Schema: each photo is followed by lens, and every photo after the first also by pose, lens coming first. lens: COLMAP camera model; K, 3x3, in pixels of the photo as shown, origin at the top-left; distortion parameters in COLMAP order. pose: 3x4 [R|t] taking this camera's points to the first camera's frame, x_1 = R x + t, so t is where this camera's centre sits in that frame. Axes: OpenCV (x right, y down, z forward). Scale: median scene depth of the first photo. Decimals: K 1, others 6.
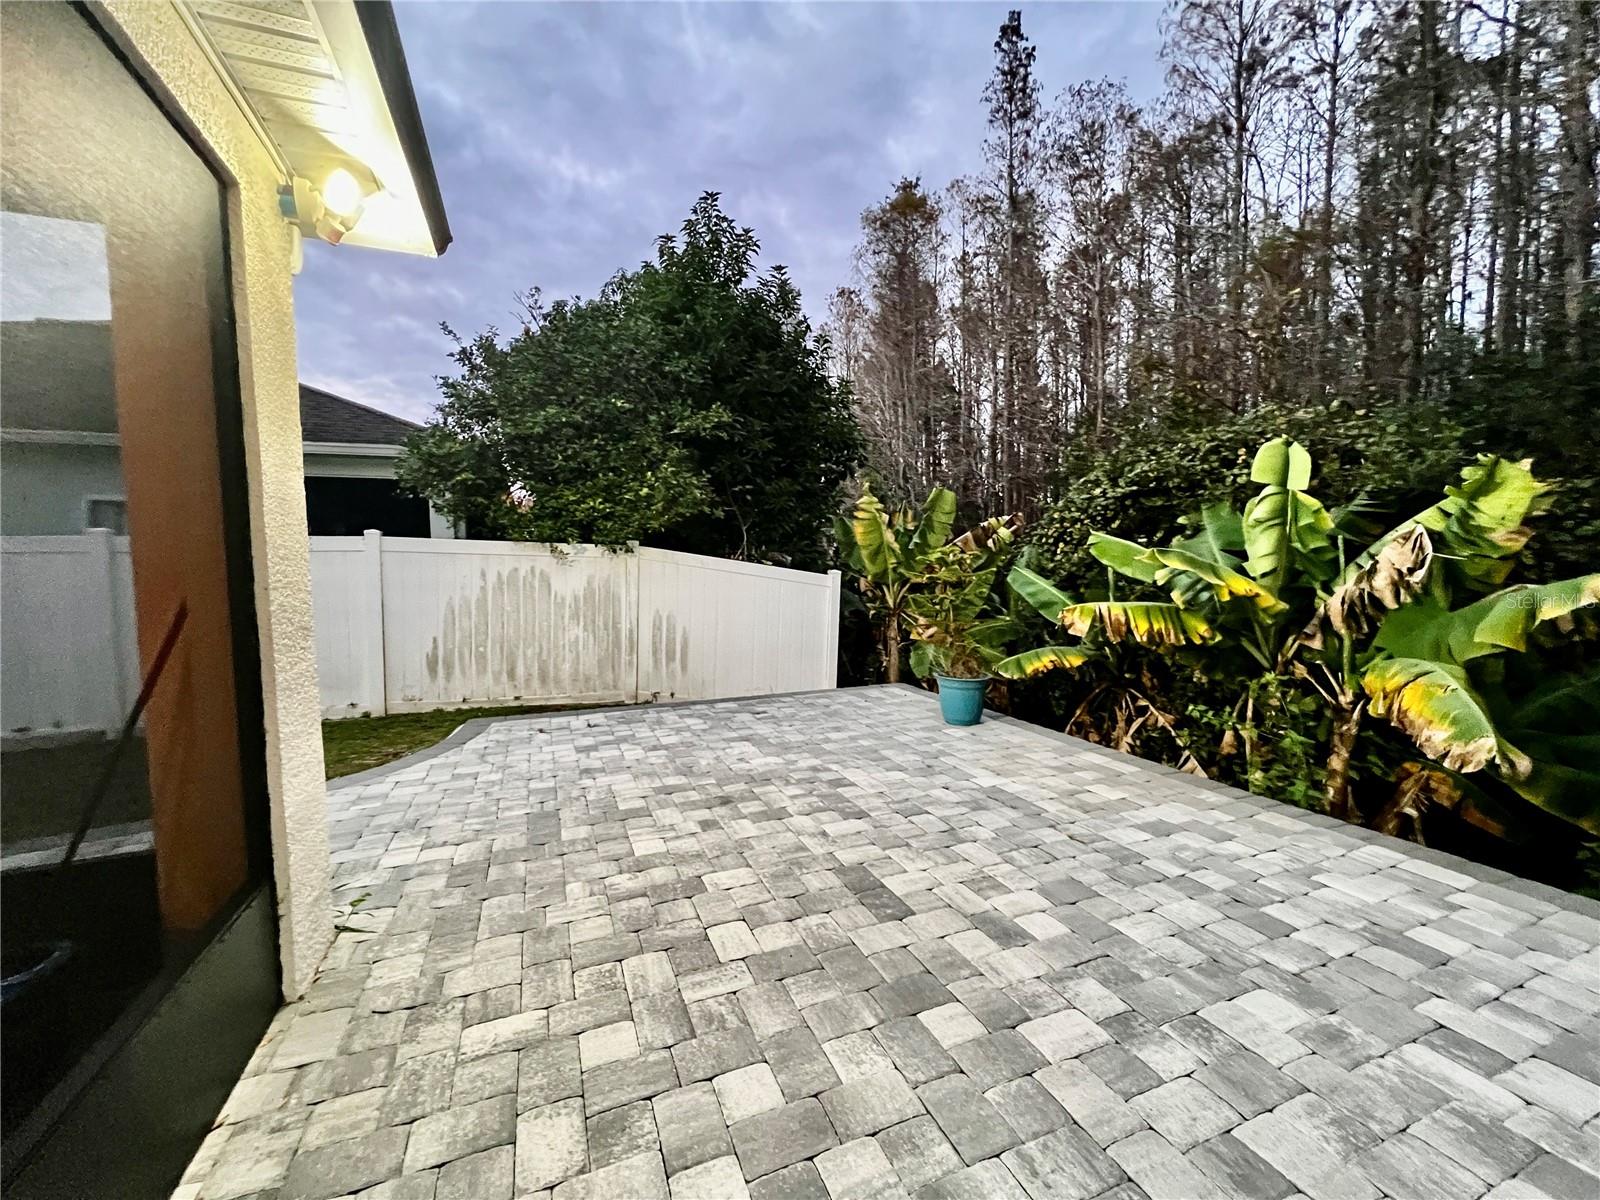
lens RADIAL K [[640.0, 0, 800.3], [0, 640.0, 602.8], [0, 0, 1]] dist [-0.000684, 0.000127]
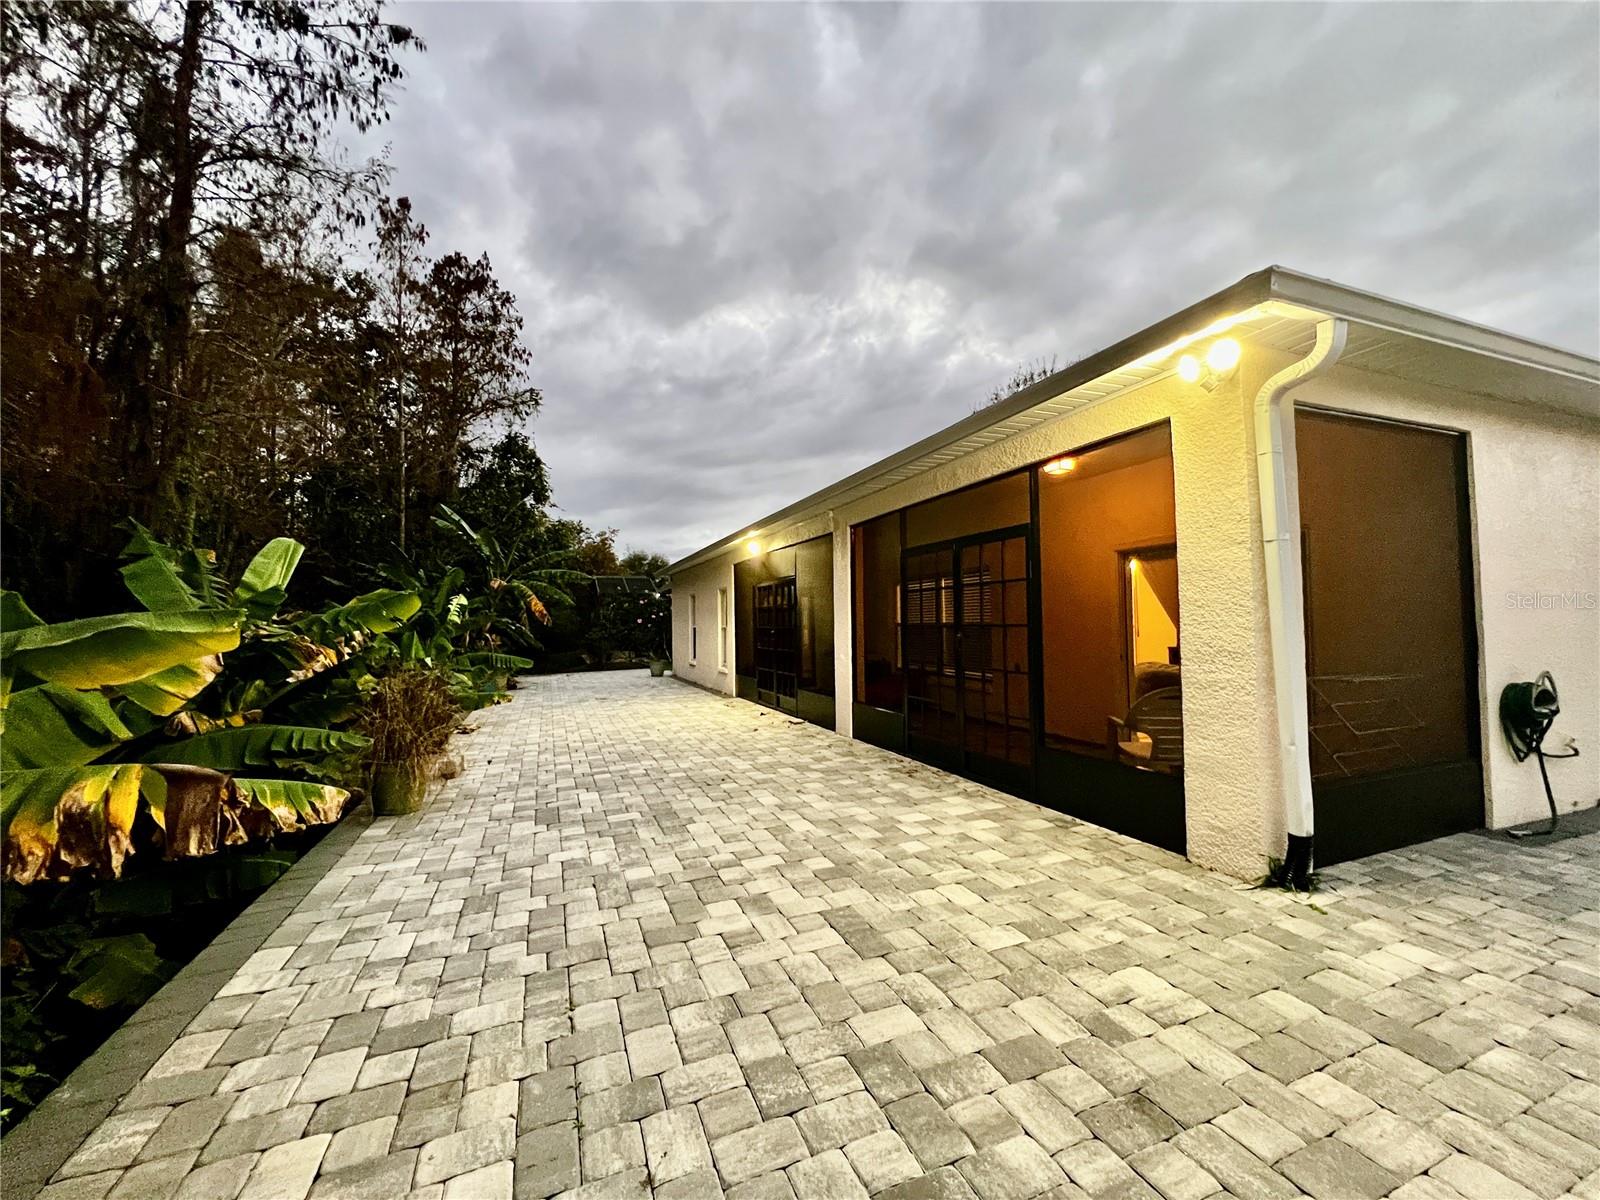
lens RADIAL K [[640.0, 0, 800.3], [0, 640.0, 602.8], [0, 0, 1]] dist [-0.000684, 0.000127]
pose [[-0.999376, 0.033484, 0.011257, 0.104937], [0.033762, 0.999105, 0.025474, -0.074002], [-0.010394, 0.025838, -0.999612, 1.260610]]
